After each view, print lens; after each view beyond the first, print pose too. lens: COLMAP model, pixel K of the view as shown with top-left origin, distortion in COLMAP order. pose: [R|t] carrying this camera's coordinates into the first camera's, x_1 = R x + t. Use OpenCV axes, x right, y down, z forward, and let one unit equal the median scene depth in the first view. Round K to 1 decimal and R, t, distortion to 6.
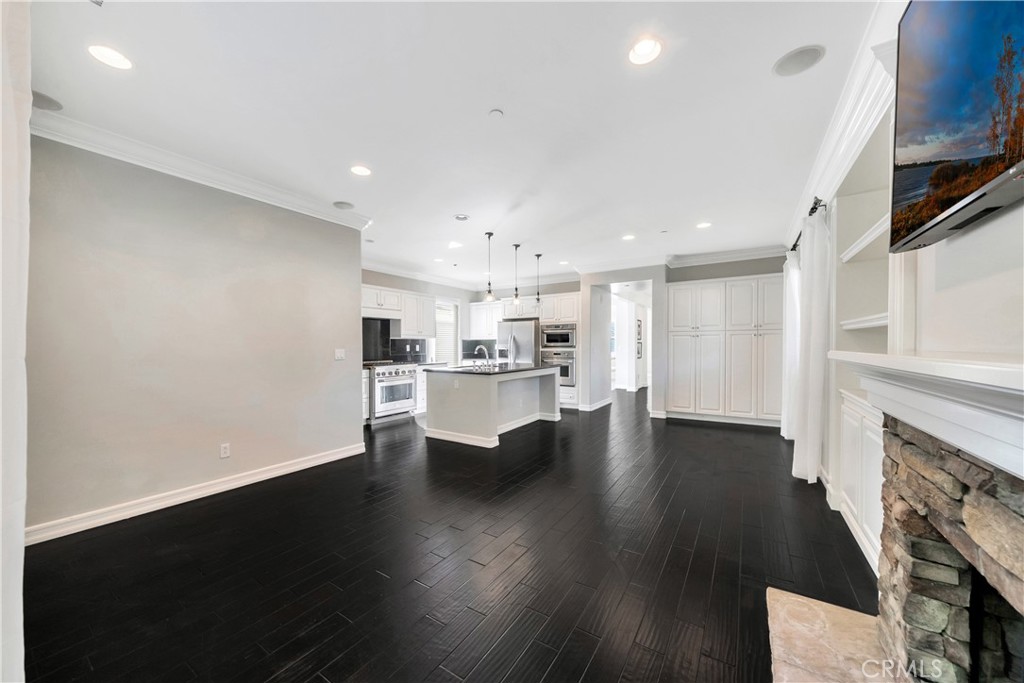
lens RADIAL K [[360.6, 0, 507.3], [0, 360.6, 347.7], [0, 0, 1]] dist [-0.000211, 0.000037]
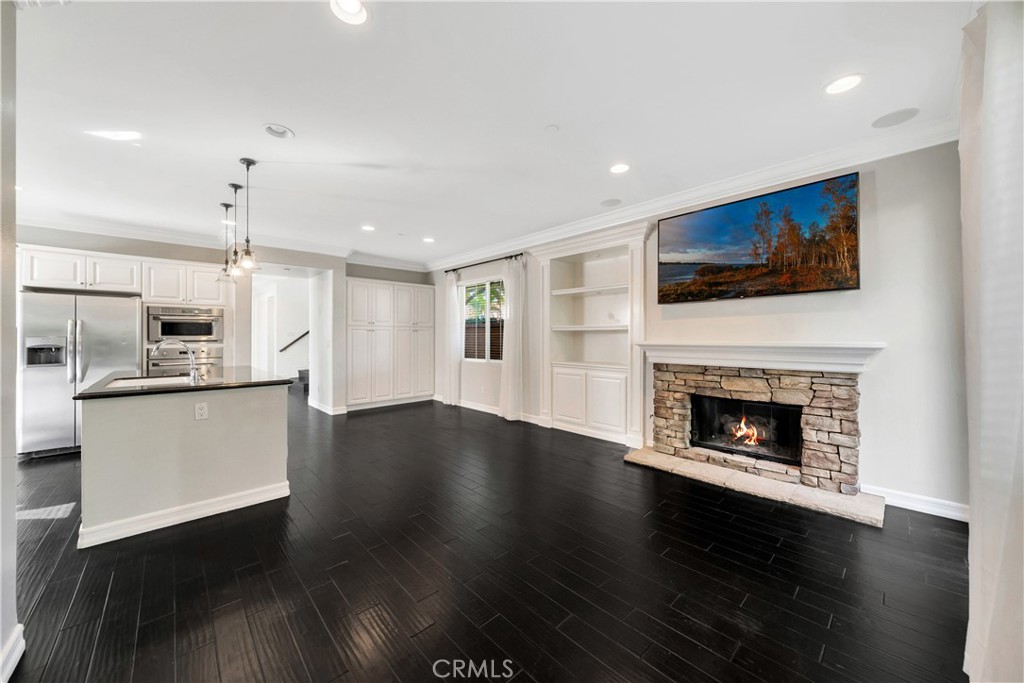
lens RADIAL K [[374.3, 0, 509.6], [0, 374.3, 337.7], [0, 0, 1]] dist [0.000411, -0.000024]
pose [[0.248718, 0.005542, 0.968560, -0.378201], [0.012806, 0.999877, -0.009009, 0.003724], [-0.968491, 0.014644, 0.248616, 0.262109]]
